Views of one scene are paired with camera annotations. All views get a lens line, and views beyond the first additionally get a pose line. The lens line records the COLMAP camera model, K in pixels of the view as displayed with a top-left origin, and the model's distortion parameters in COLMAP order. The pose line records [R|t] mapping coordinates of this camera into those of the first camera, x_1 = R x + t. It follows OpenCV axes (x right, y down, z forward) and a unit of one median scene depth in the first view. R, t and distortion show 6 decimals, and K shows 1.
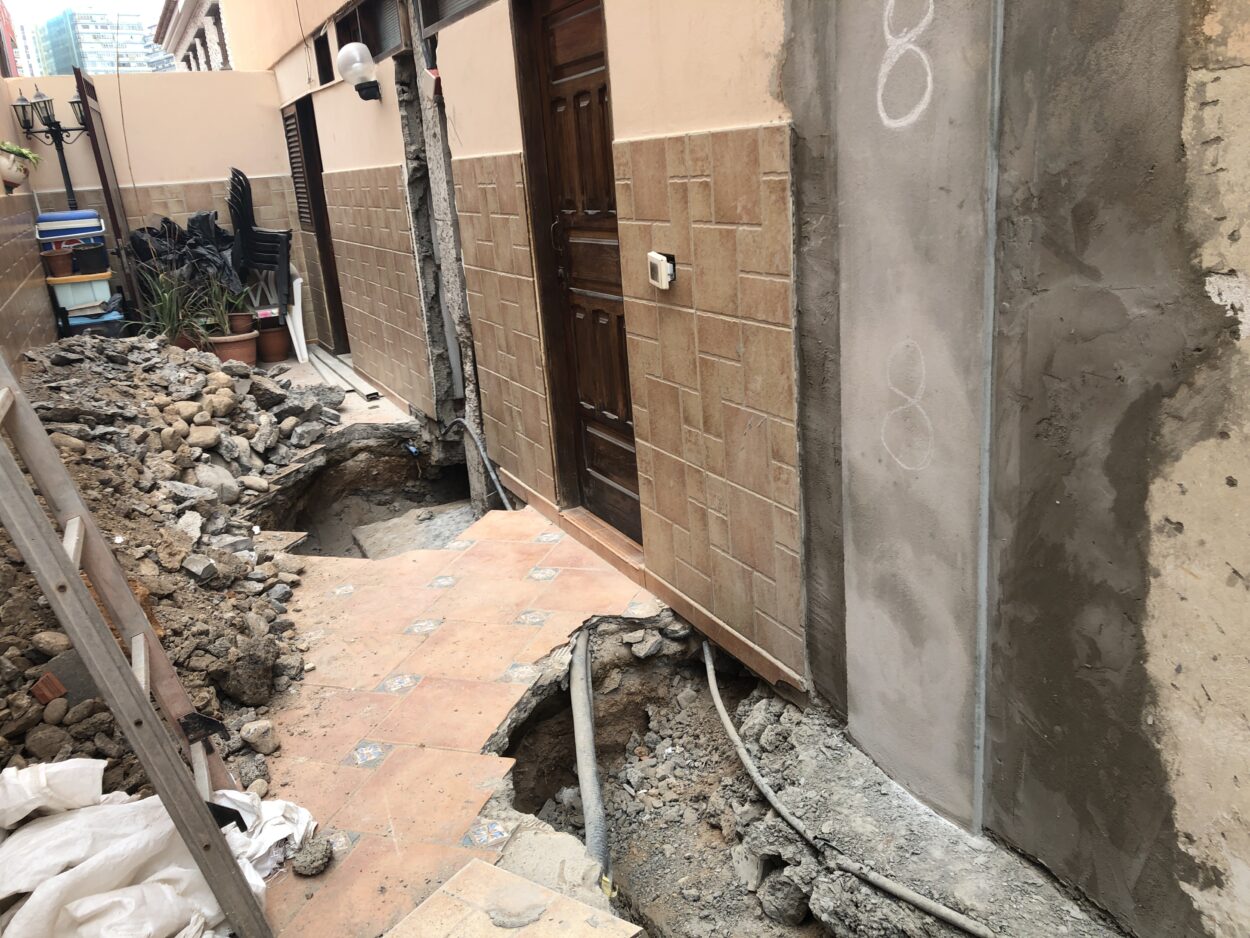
lens RADIAL K [[1035.4, 0, 605.2], [0, 1035.4, 466.9], [0, 0, 1]] dist [0.057486, -0.043463]
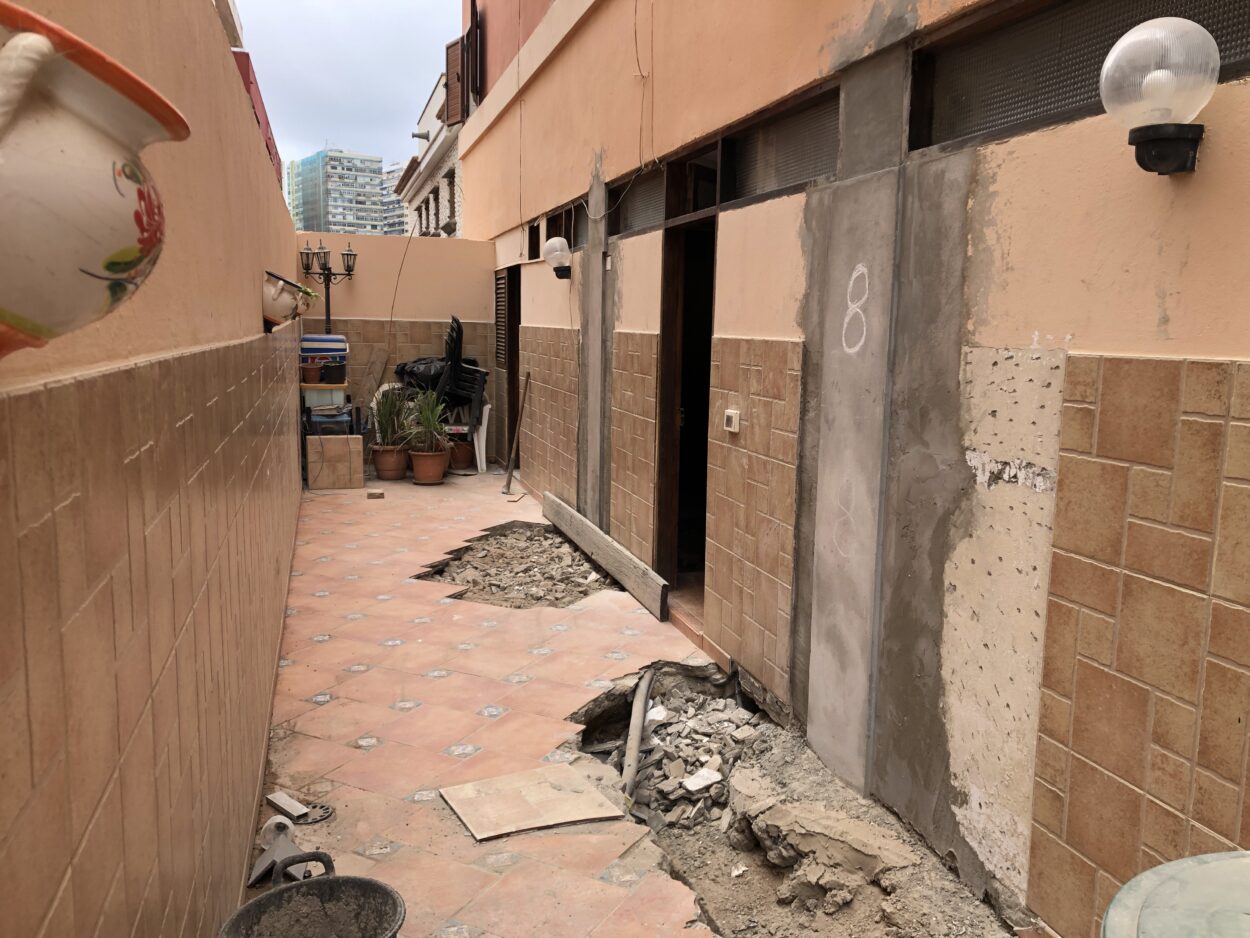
lens RADIAL K [[1035.4, 0, 614.8], [0, 1035.4, 478.8], [0, 0, 1]] dist [0.057486, -0.043463]
pose [[0.981728, 0.122032, -0.146009, 0.154521], [-0.140515, 0.982310, -0.123788, 0.127885], [0.128320, 0.142043, 0.981508, -0.617802]]
